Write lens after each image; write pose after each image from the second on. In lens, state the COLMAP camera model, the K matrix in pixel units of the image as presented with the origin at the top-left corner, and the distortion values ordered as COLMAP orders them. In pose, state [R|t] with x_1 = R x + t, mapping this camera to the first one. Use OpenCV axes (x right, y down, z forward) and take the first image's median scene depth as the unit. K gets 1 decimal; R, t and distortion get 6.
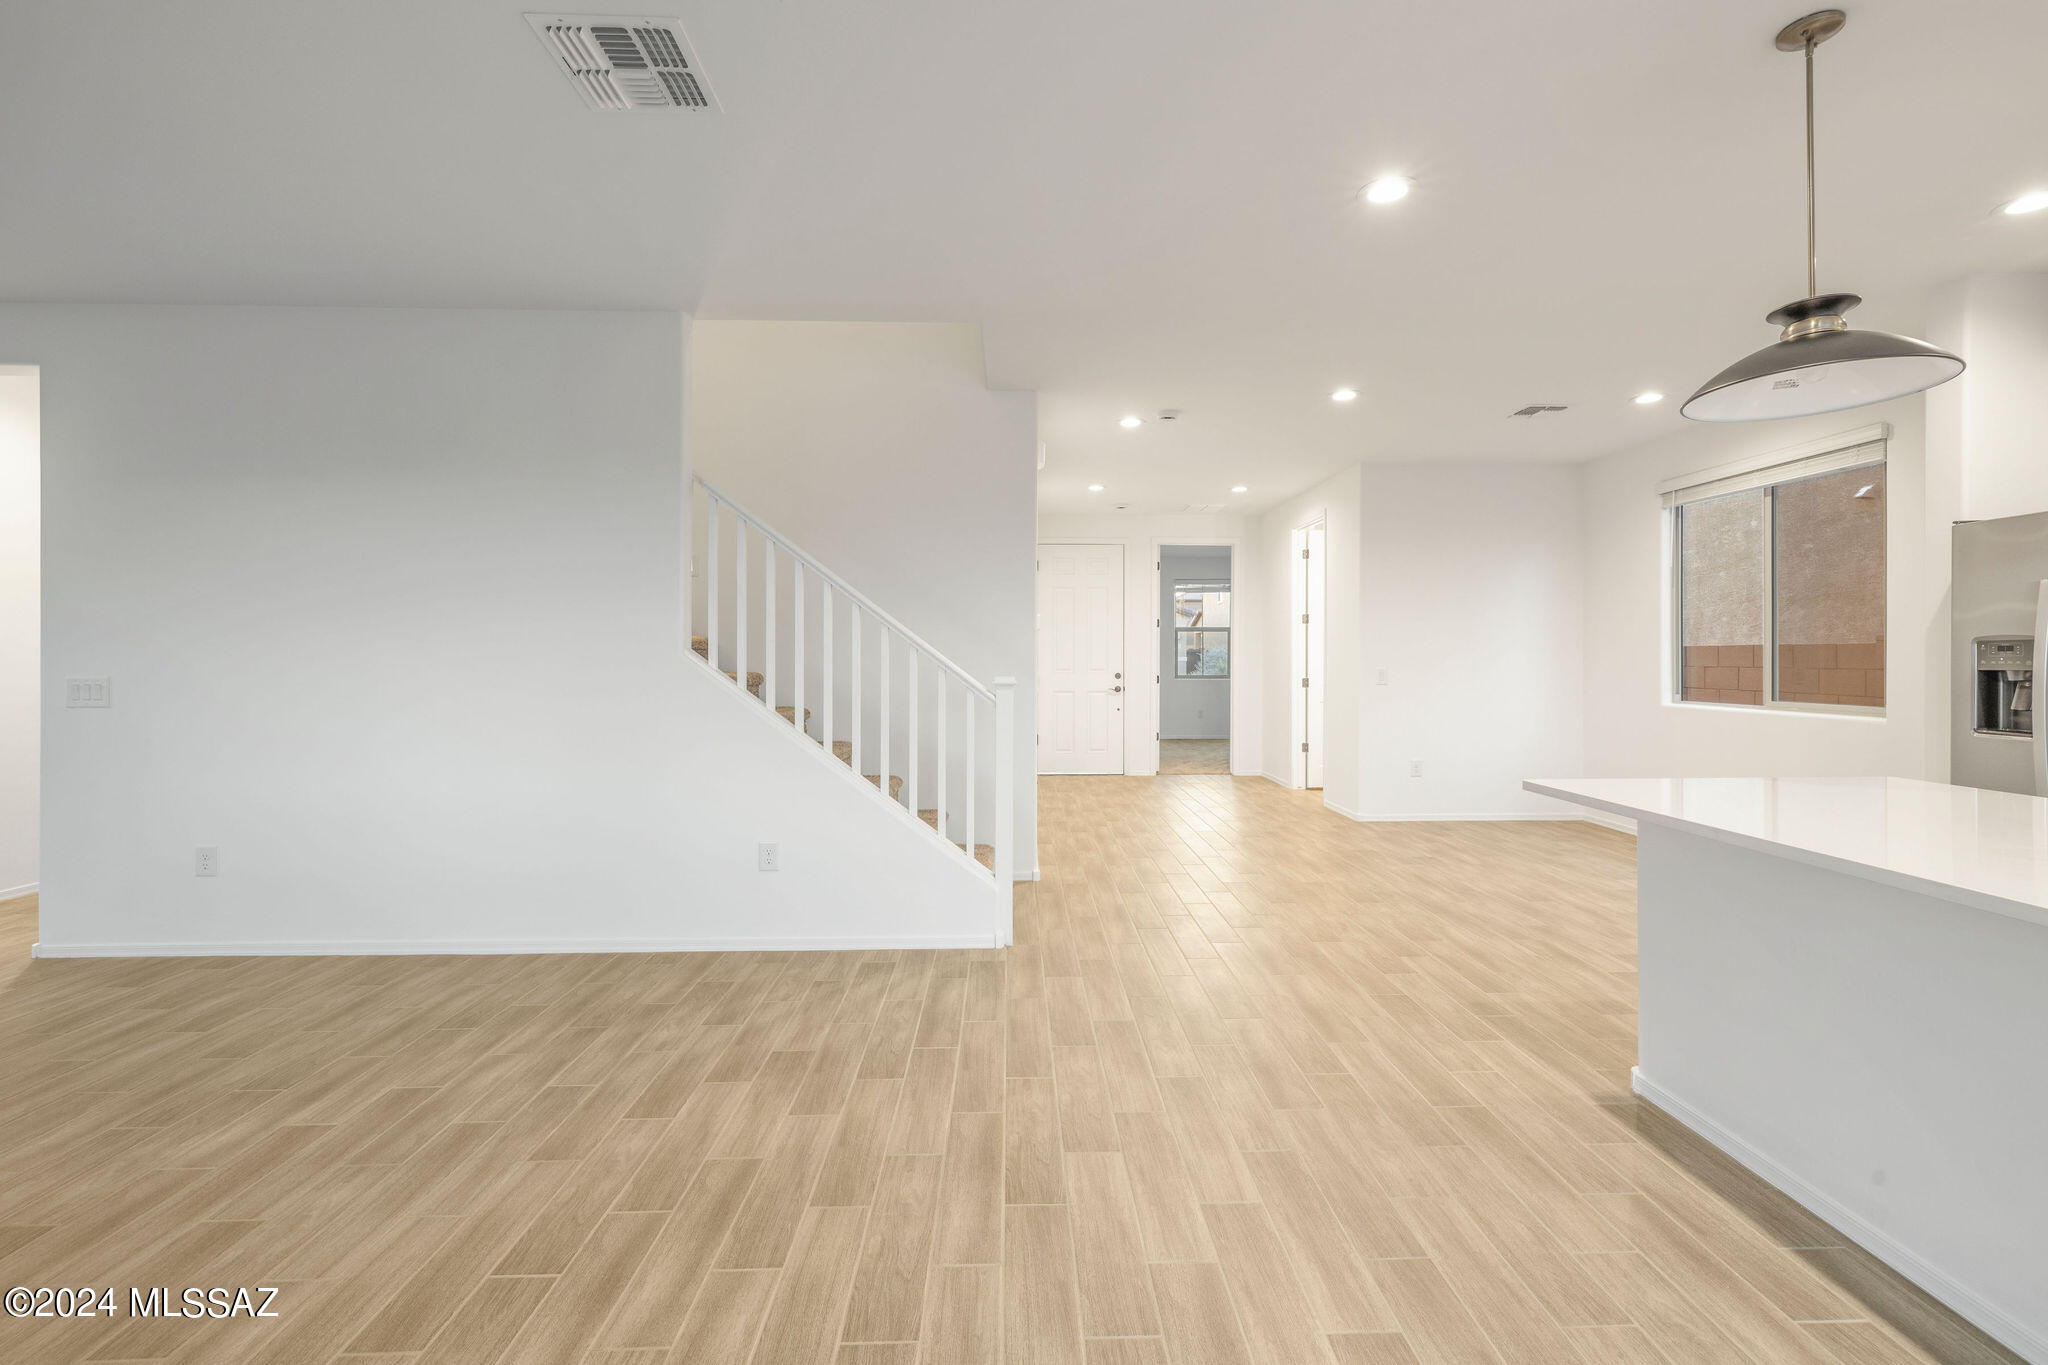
lens RADIAL K [[865.0, 0, 1042.9], [0, 865.0, 664.4], [0, 0, 1]] dist [0.000935, -0.001541]
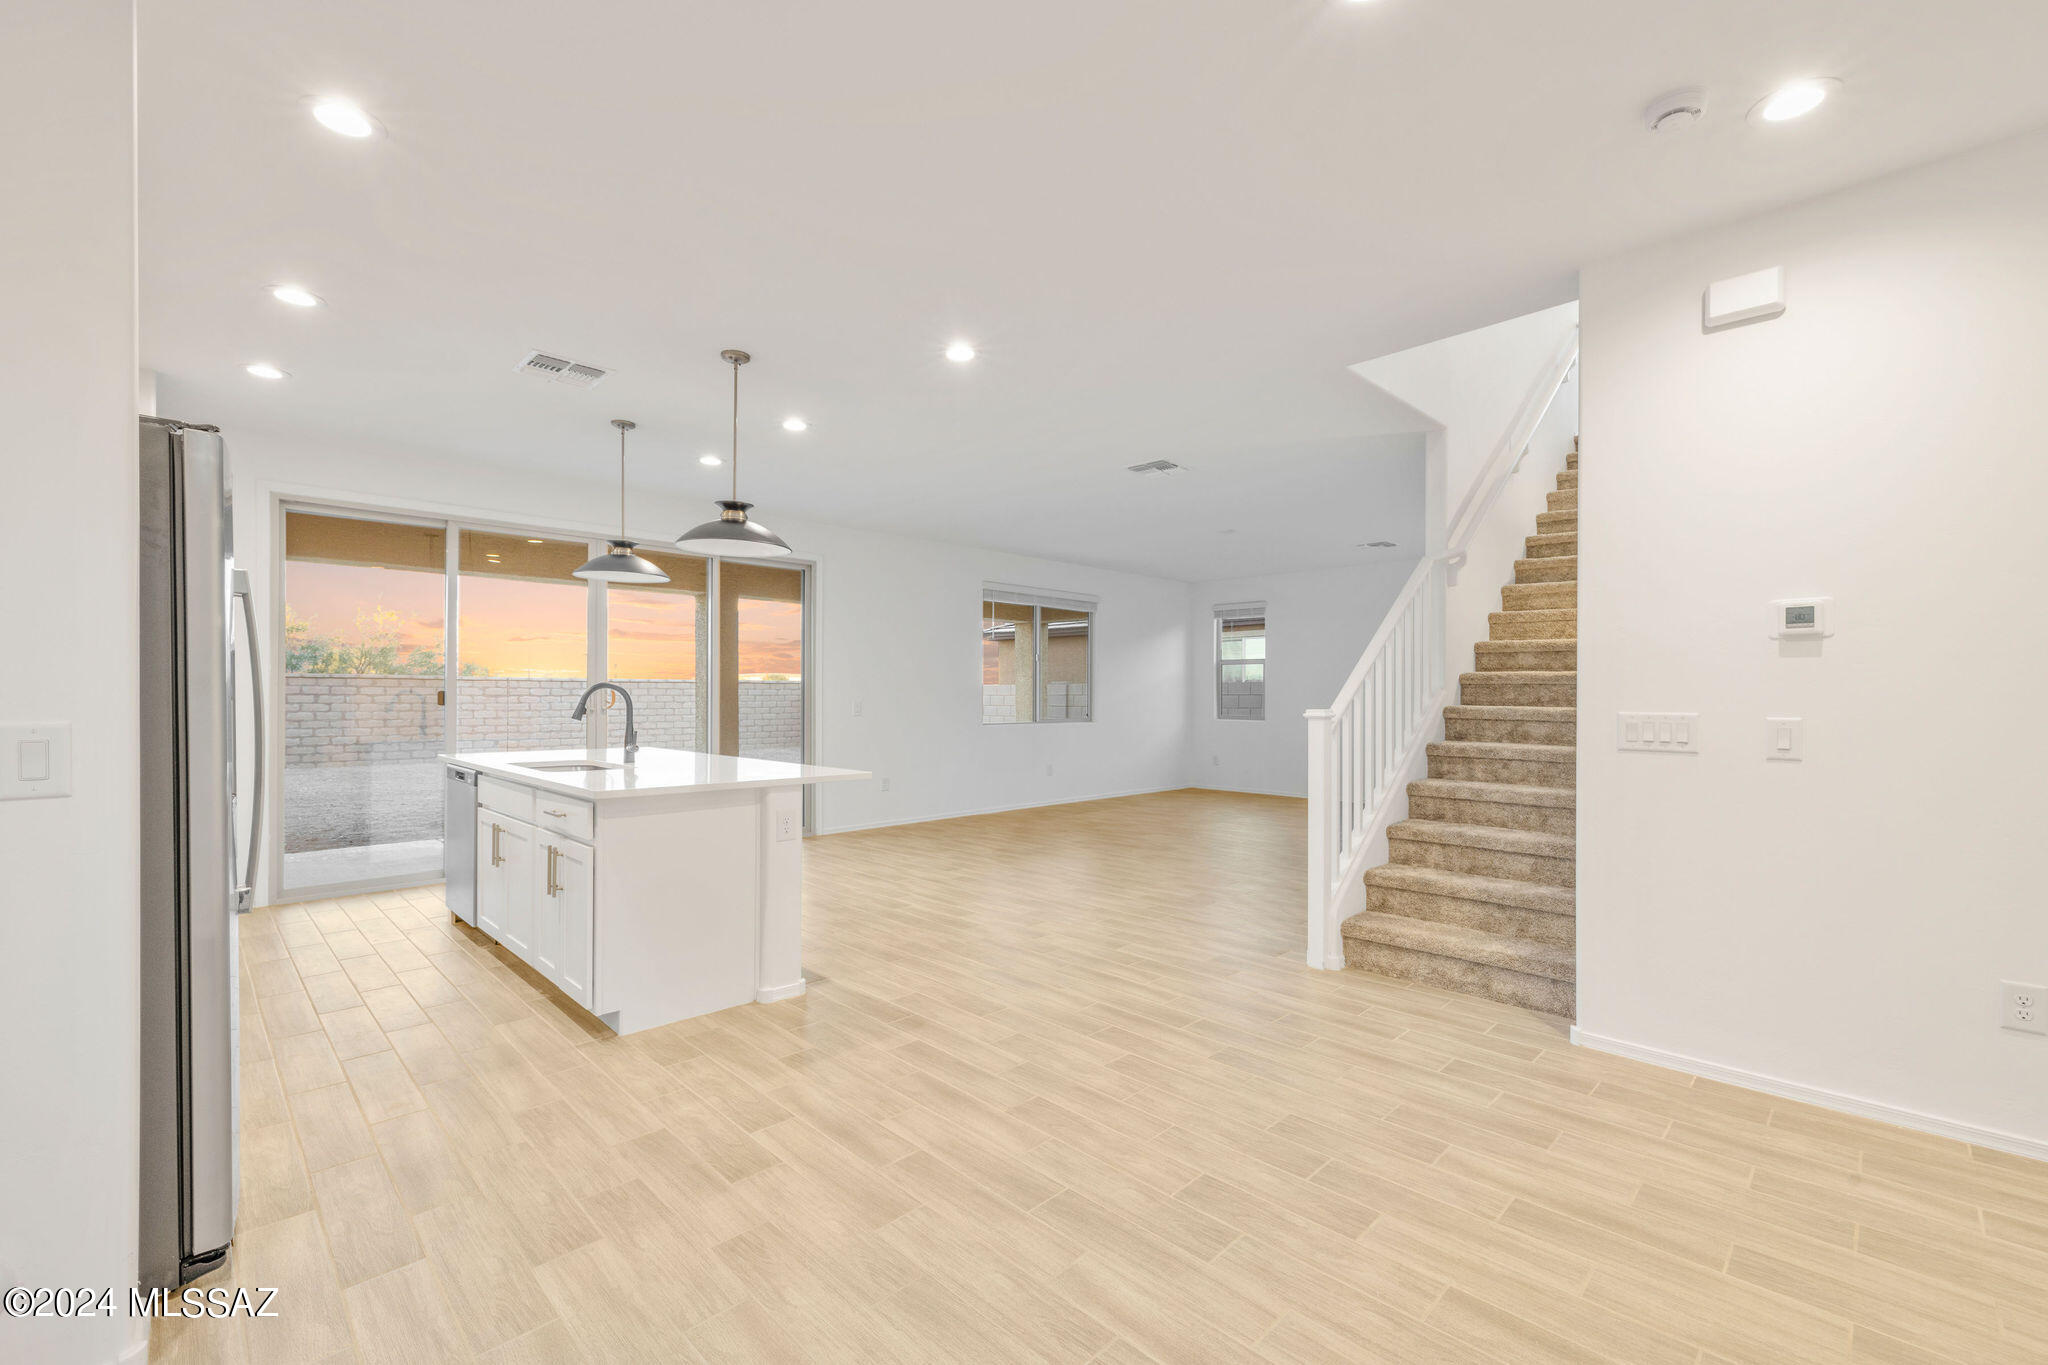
lens RADIAL K [[865.0, 0, 1030.2], [0, 865.0, 696.2], [0, 0, 1]] dist [0.000935, -0.001541]
pose [[-0.729997, -0.002790, -0.683445, 1.140678], [-0.009603, 0.999935, 0.006176, -0.006950], [0.683383, 0.011072, -0.729976, 1.883454]]
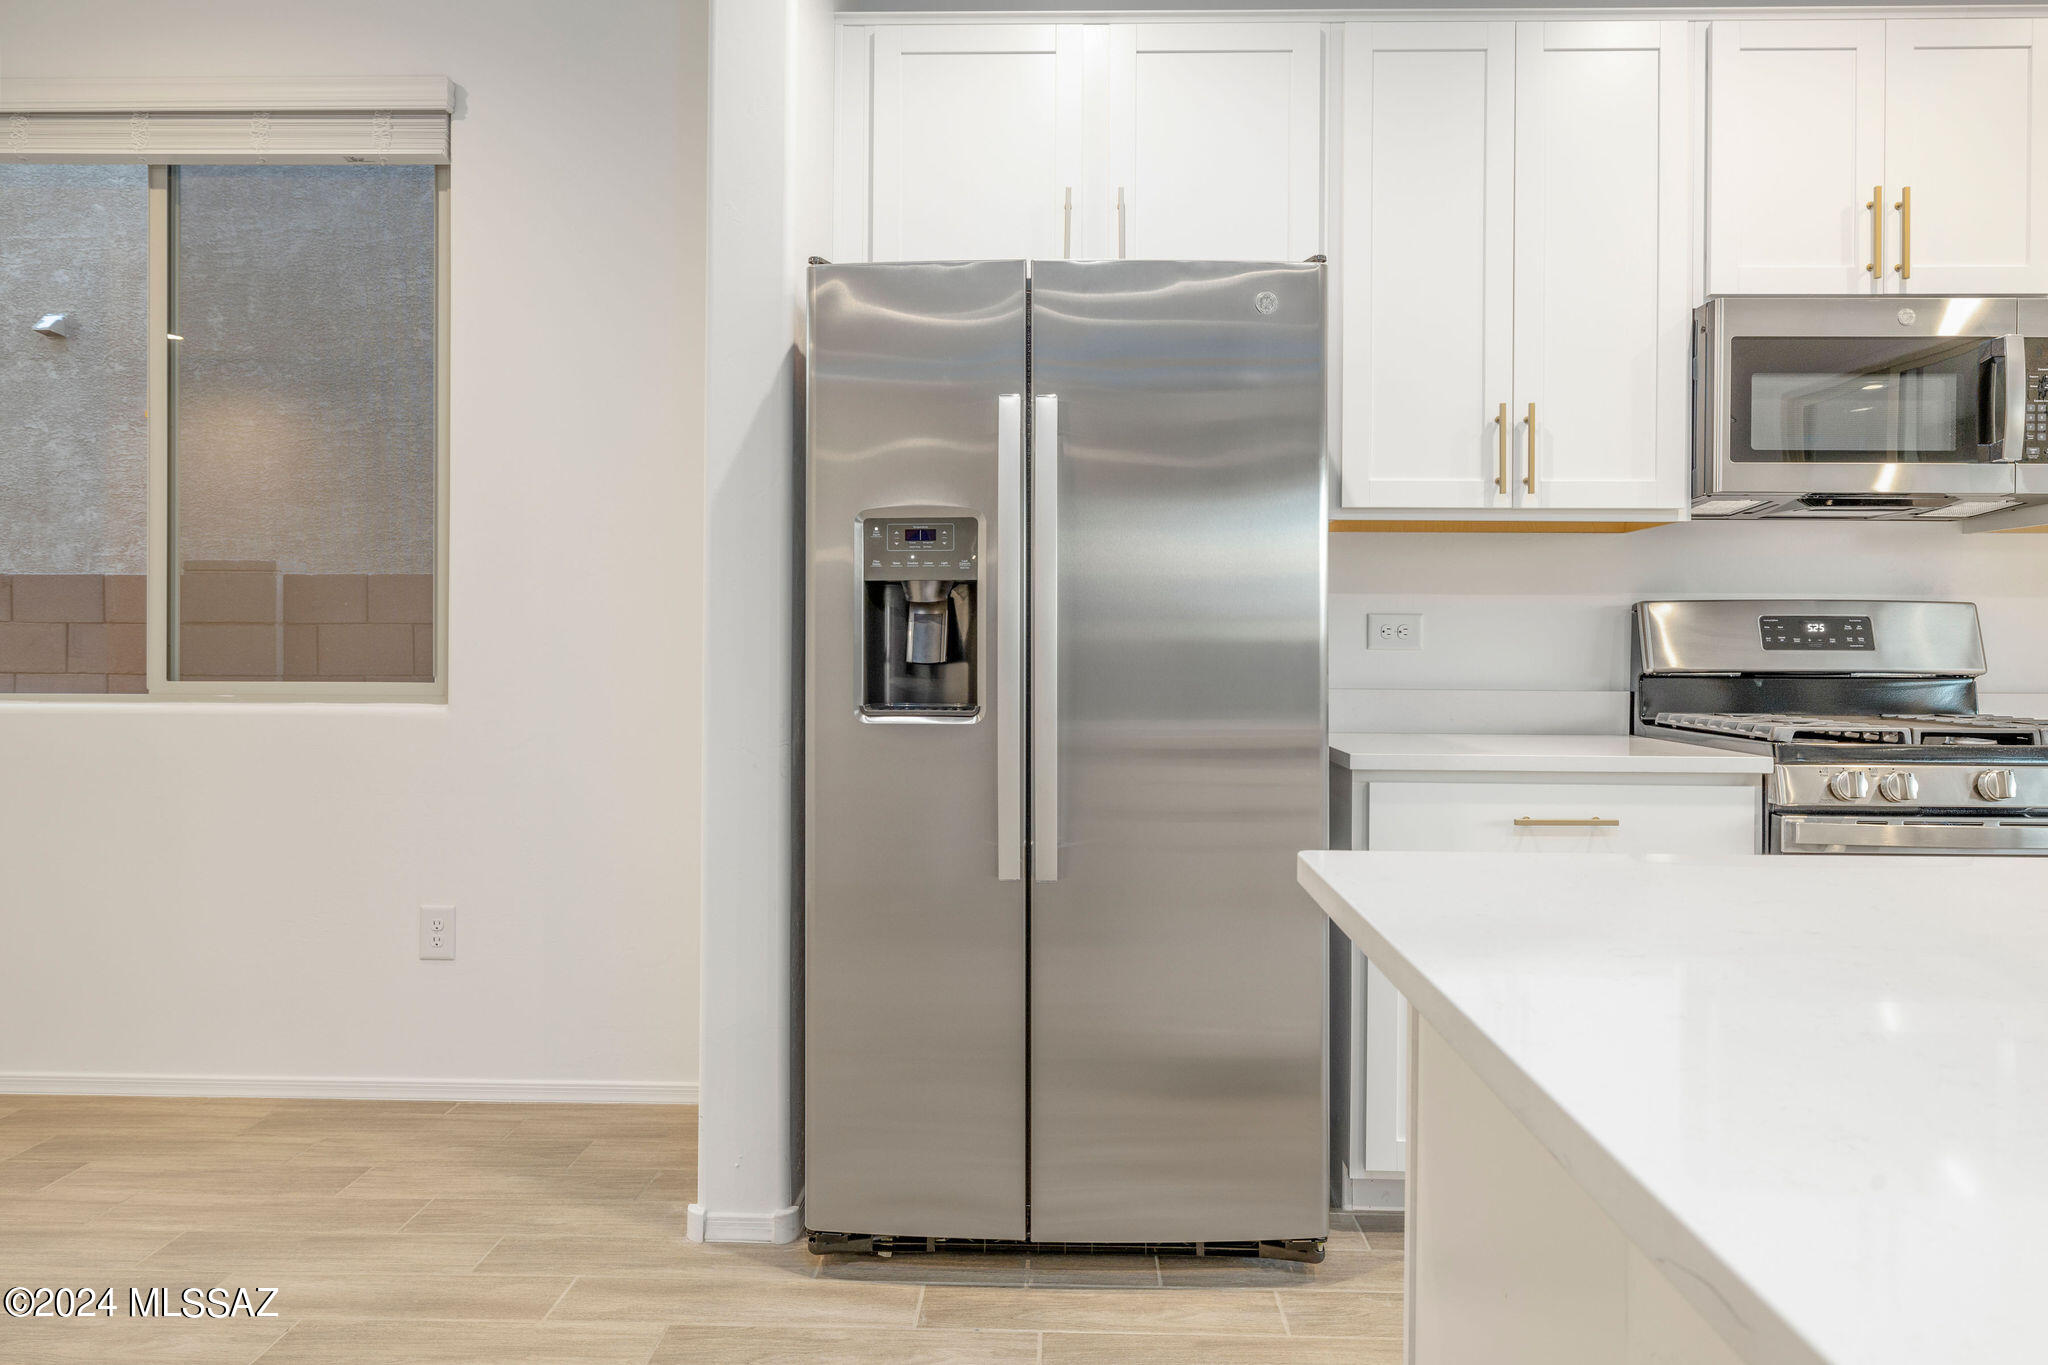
lens RADIAL K [[1297.9, 0, 1033.5], [0, 1297.9, 647.5], [0, 0, 1]] dist [-0.003224, 0.000444]
pose [[0.060766, -0.002923, 0.998148, 0.404381], [0.001999, 0.999994, 0.002806, 0.042373], [-0.998150, 0.001824, 0.060772, 0.906332]]
